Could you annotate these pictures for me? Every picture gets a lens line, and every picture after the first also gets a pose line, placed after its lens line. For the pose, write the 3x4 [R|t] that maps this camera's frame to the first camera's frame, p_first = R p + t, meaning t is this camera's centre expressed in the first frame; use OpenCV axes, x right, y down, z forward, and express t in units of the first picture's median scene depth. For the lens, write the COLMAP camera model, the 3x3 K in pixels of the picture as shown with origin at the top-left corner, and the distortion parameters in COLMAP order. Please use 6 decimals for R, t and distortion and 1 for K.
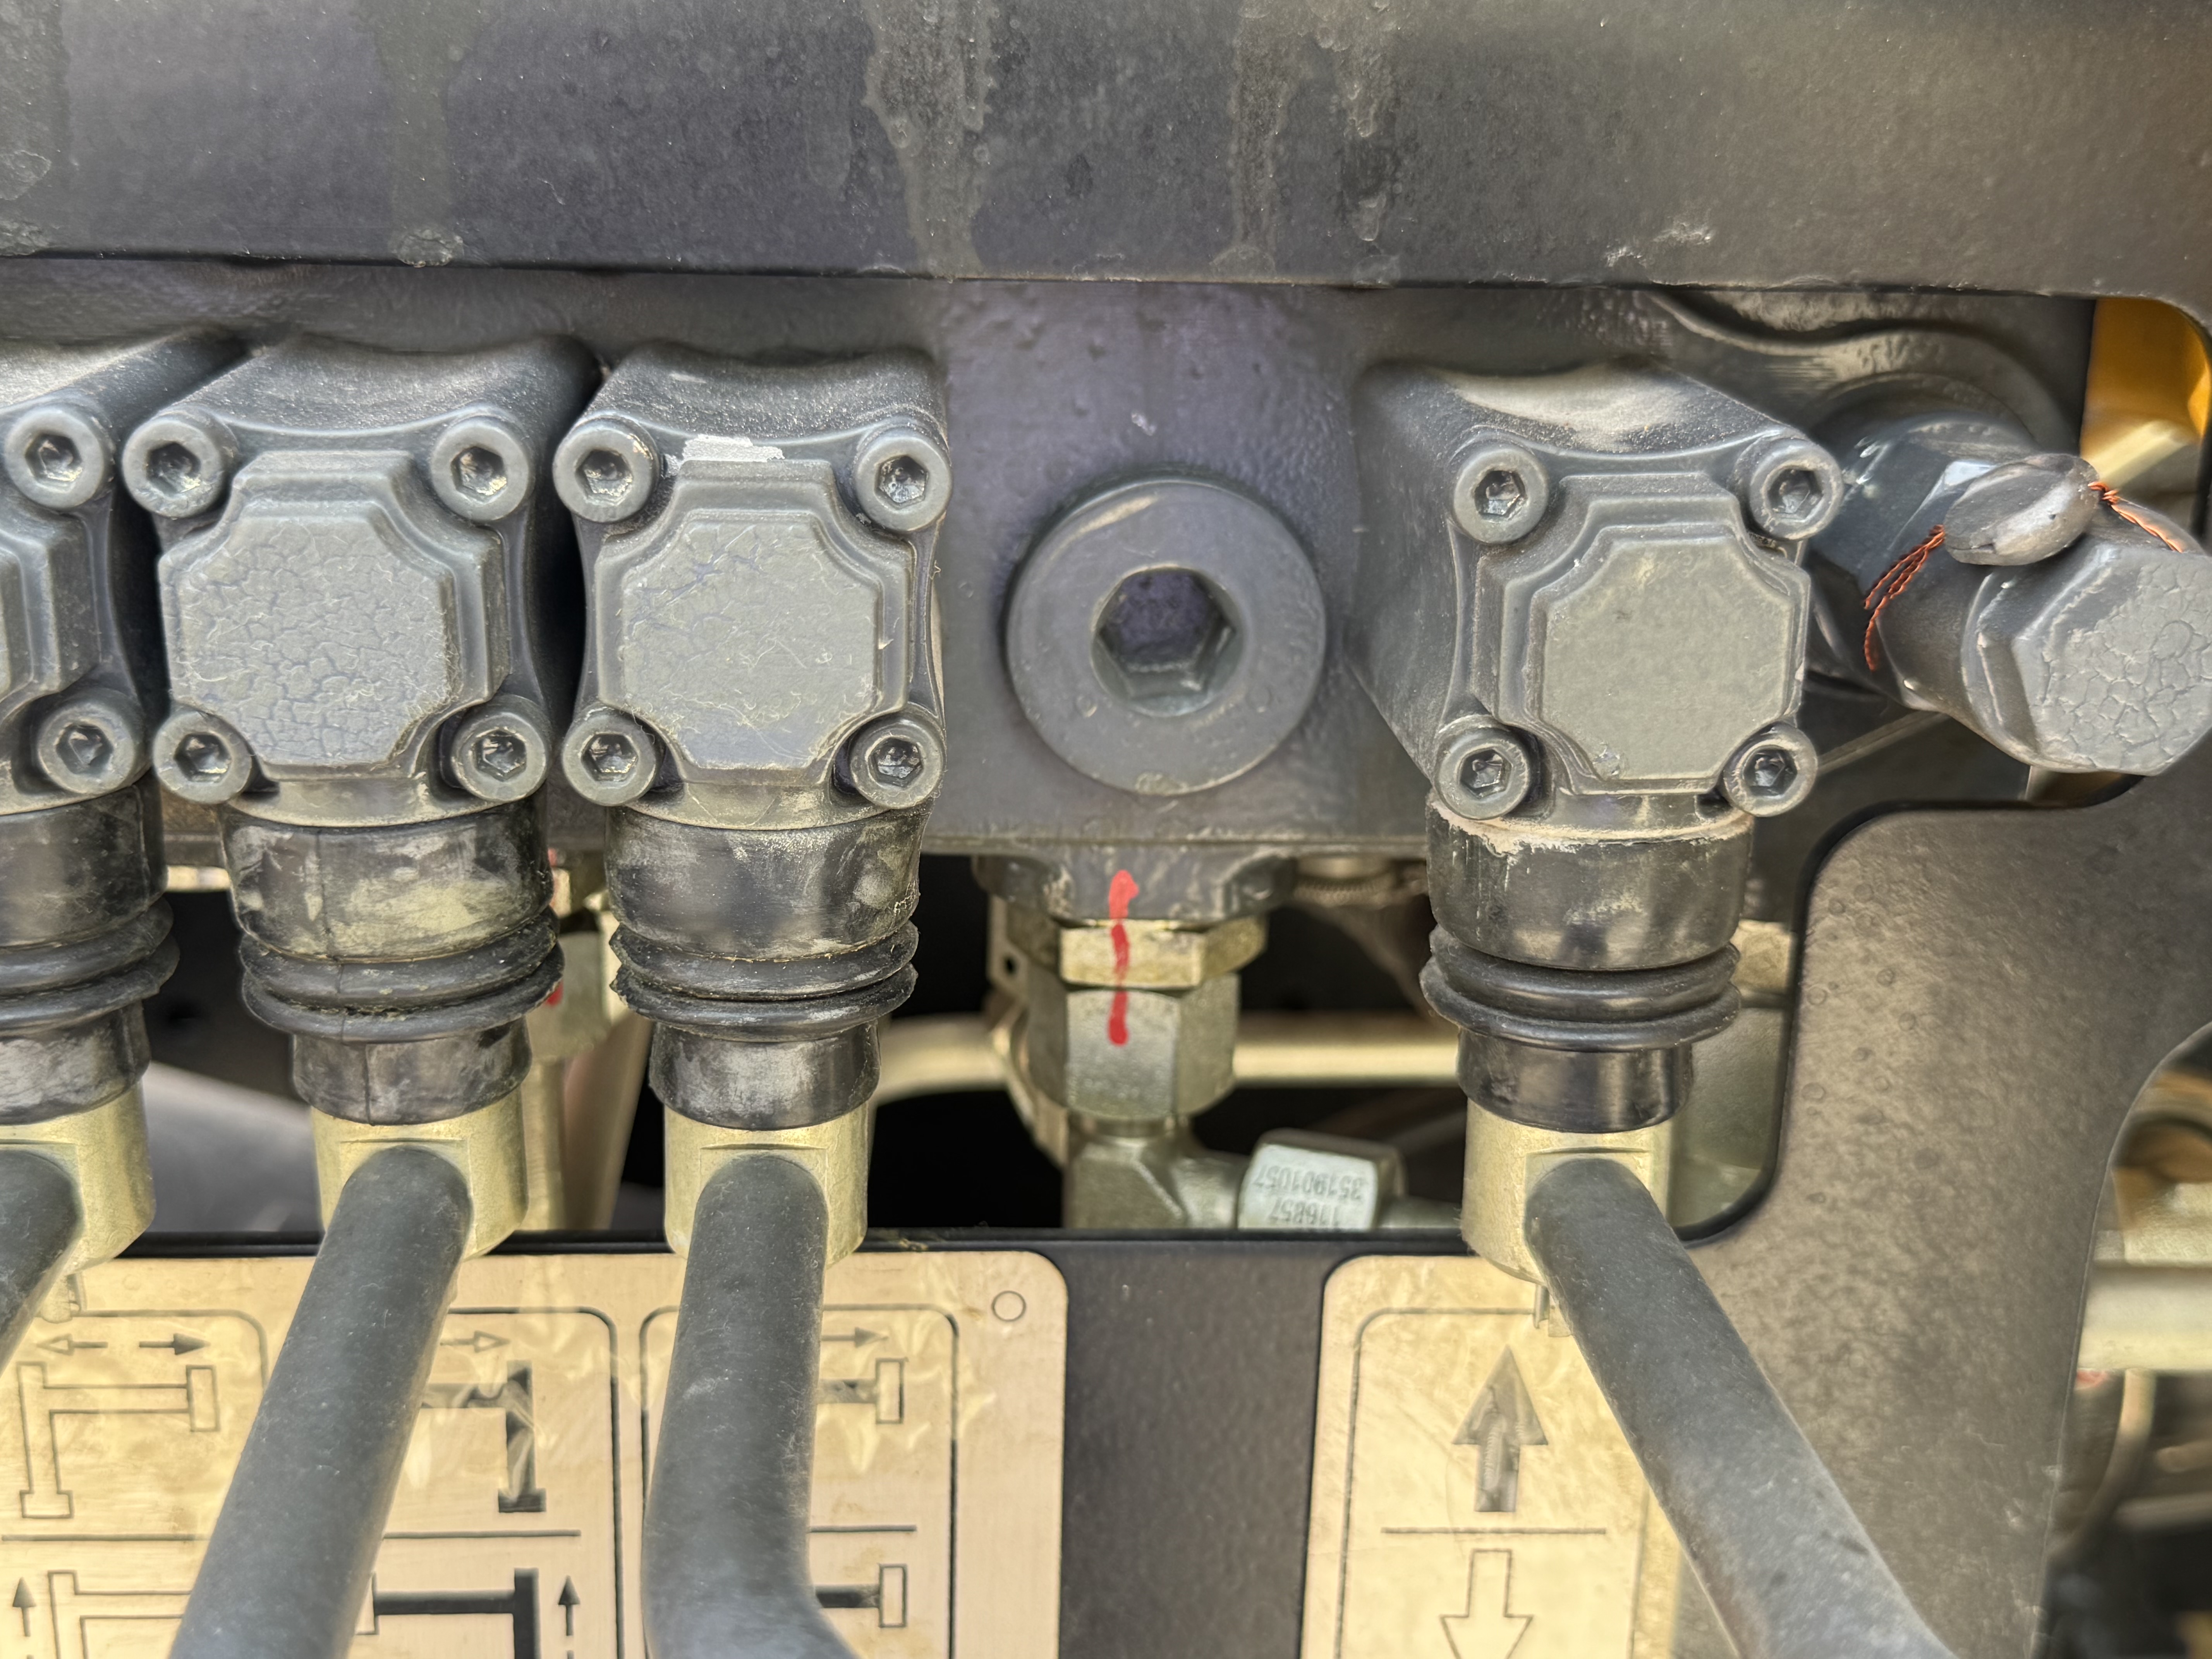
lens RADIAL K [[2935.1, 0, 1106.0], [0, 2935.1, 829.5], [0, 0, 1]] dist [0.172101, -0.649397]
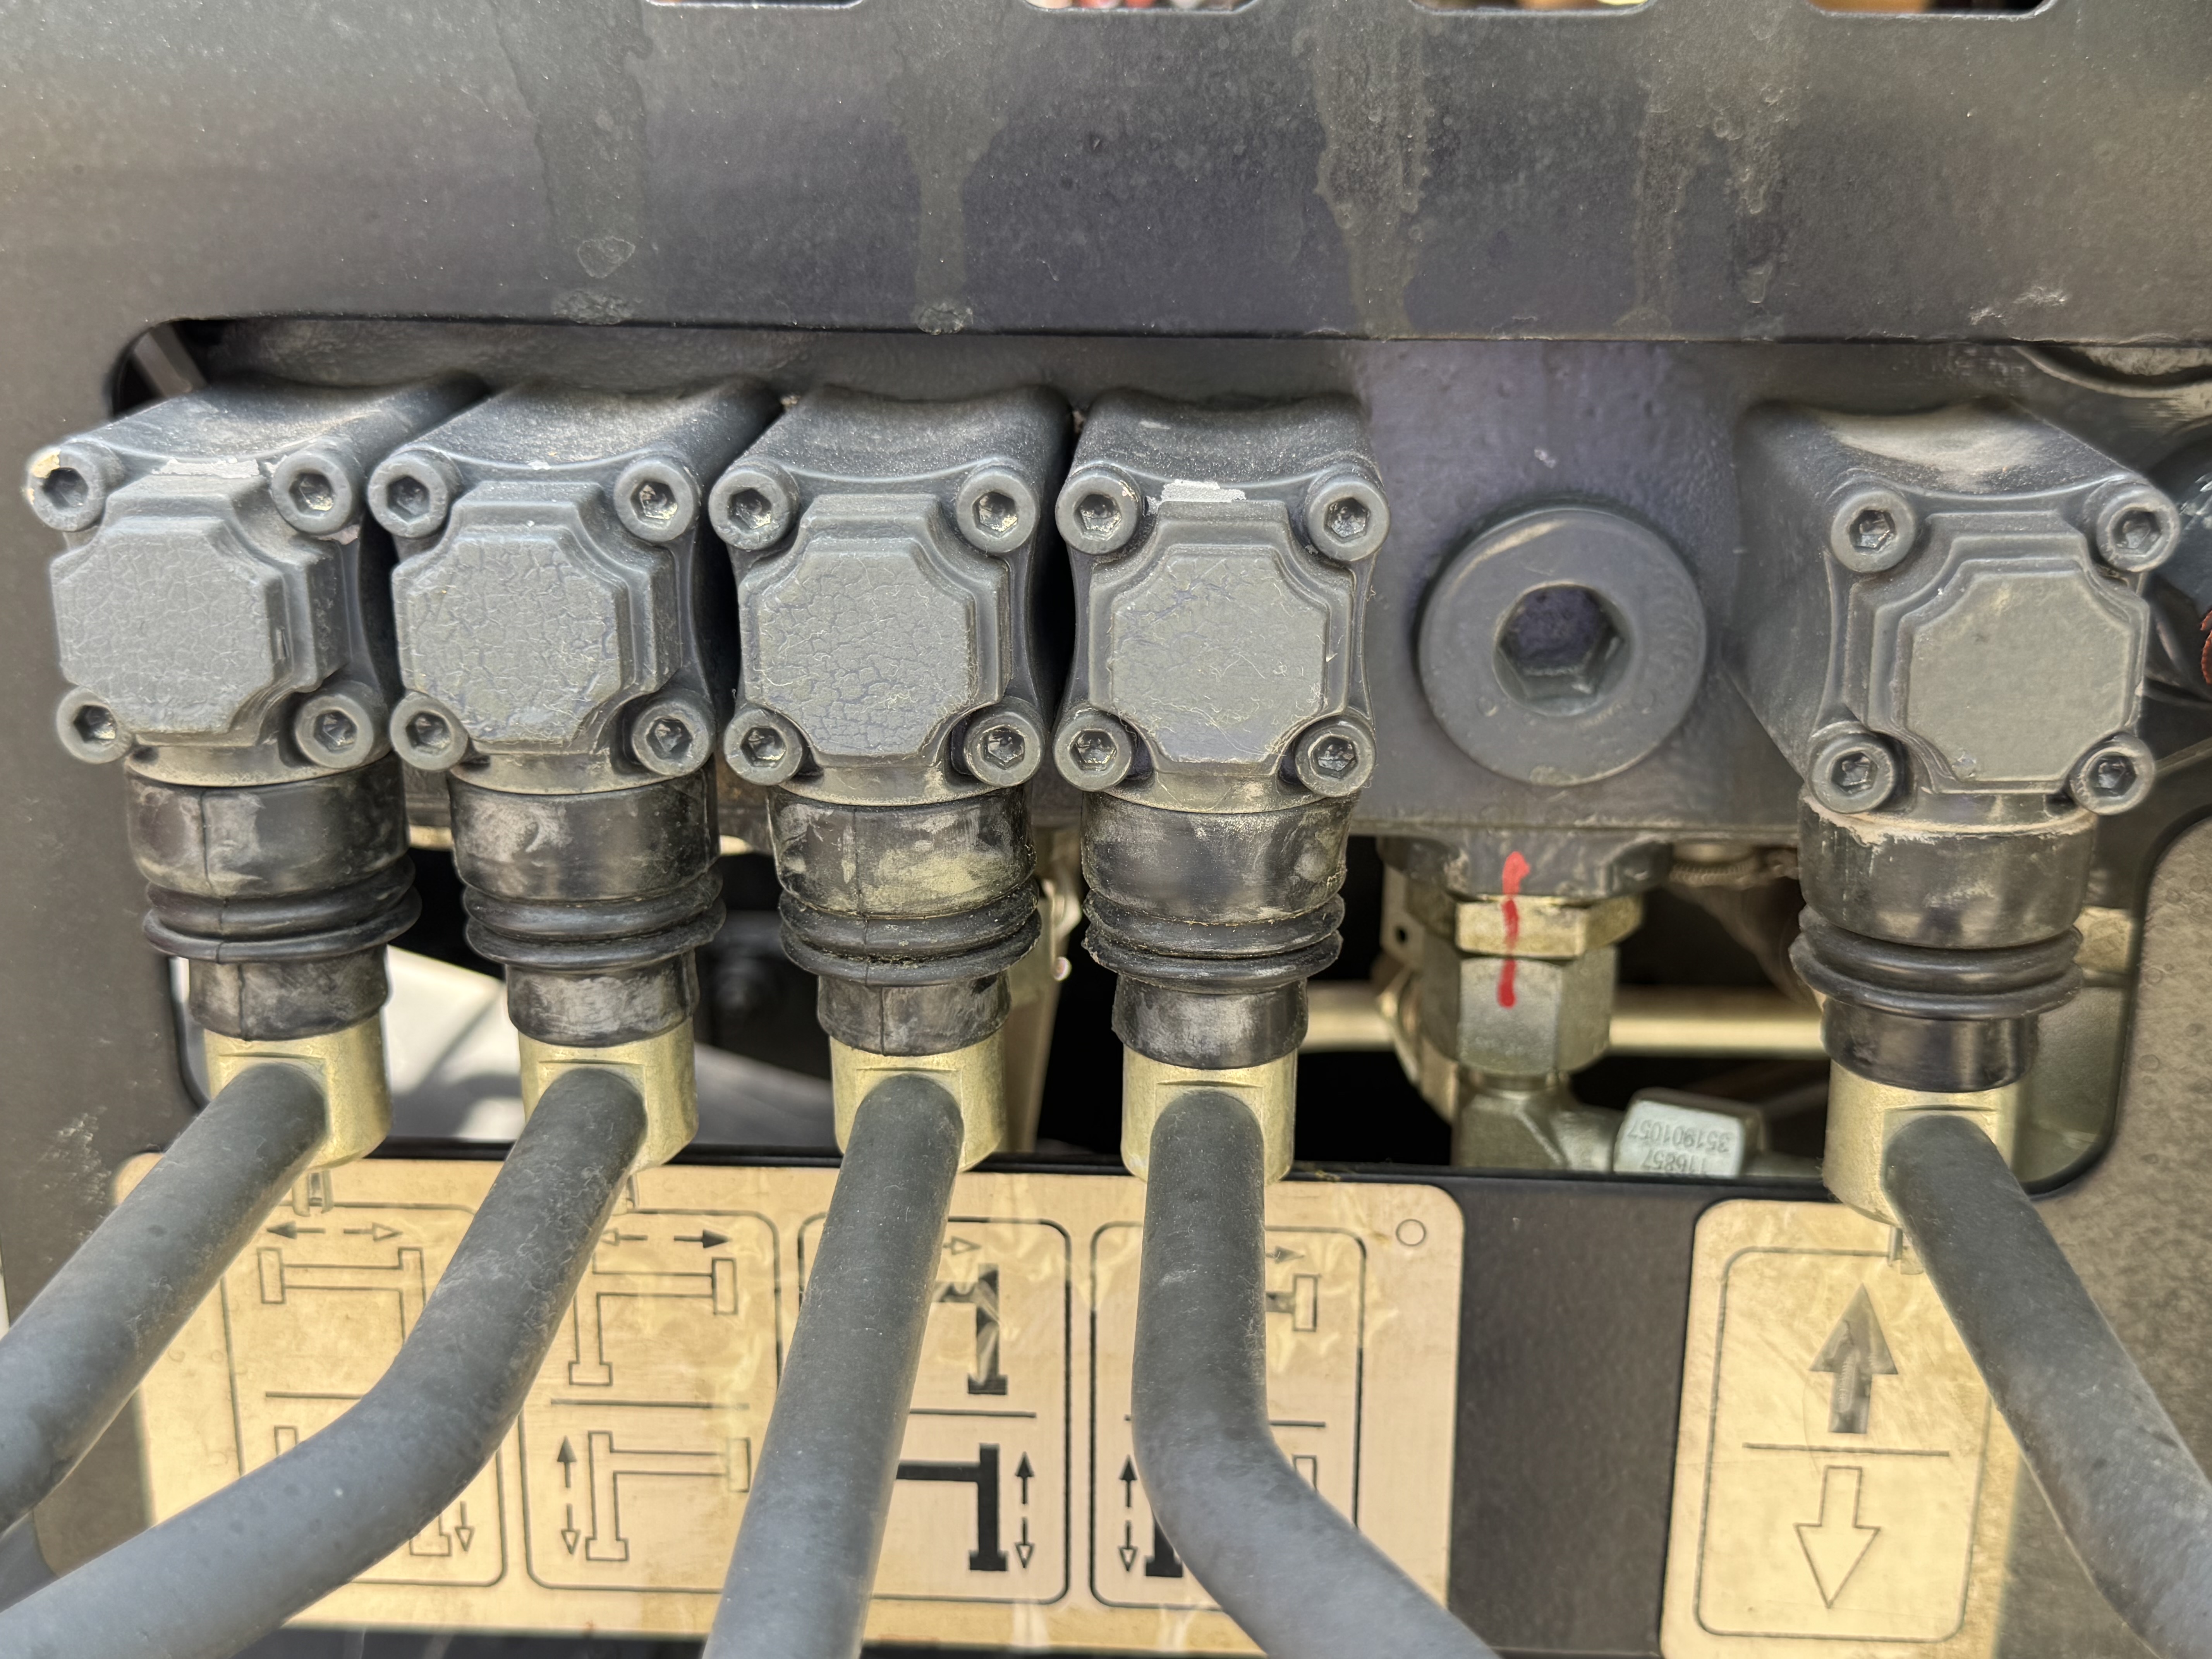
lens RADIAL K [[2841.7, 0, 1106.0], [0, 2841.7, 829.5], [0, 0, 1]] dist [0.178514, -0.744221]
pose [[0.992549, 0.015679, -0.120830, -0.022976], [-0.014628, 0.999847, 0.009582, -0.003504], [0.120961, -0.007743, 0.992627, -0.129327]]
